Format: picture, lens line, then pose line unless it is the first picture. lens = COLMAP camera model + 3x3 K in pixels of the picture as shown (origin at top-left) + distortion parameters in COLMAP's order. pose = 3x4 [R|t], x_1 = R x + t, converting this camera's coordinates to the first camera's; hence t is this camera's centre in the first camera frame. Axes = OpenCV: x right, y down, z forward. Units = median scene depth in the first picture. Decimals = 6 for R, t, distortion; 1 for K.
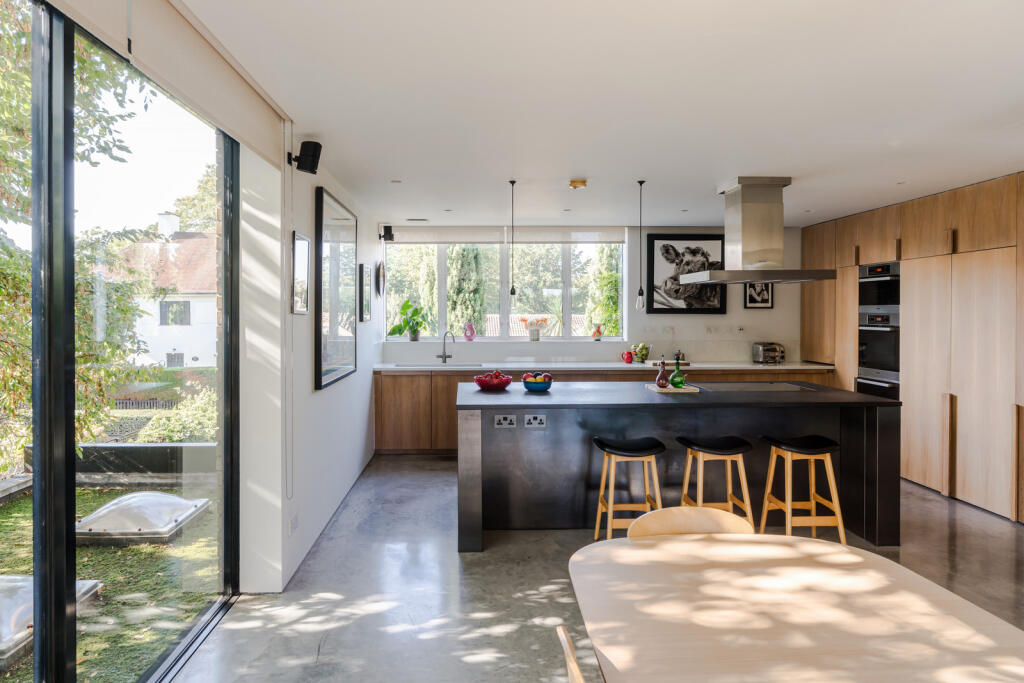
lens RADIAL K [[592.6, 0, 510.7], [0, 592.6, 315.3], [0, 0, 1]] dist [0.001715, -0.000679]
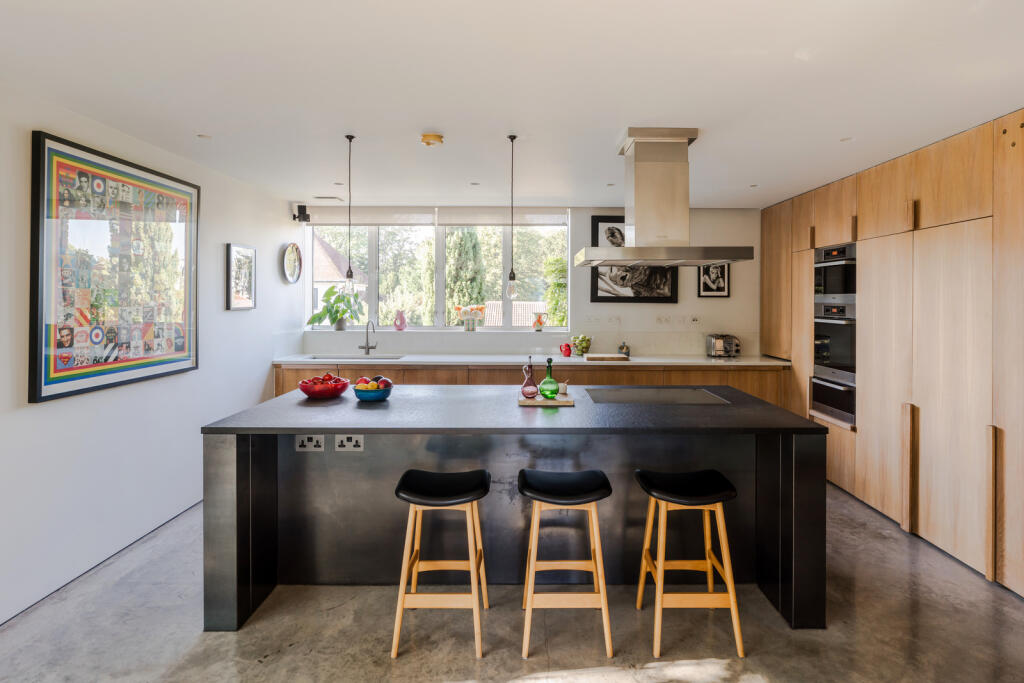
lens RADIAL K [[547.8, 0, 514.7], [0, 547.8, 296.3], [0, 0, 1]] dist [-0.003714, 0.000667]
pose [[0.999691, 0.005205, -0.024315, 0.164628], [-0.005487, 0.999918, -0.011548, -0.001814], [0.024253, 0.011678, 0.999638, 0.182178]]
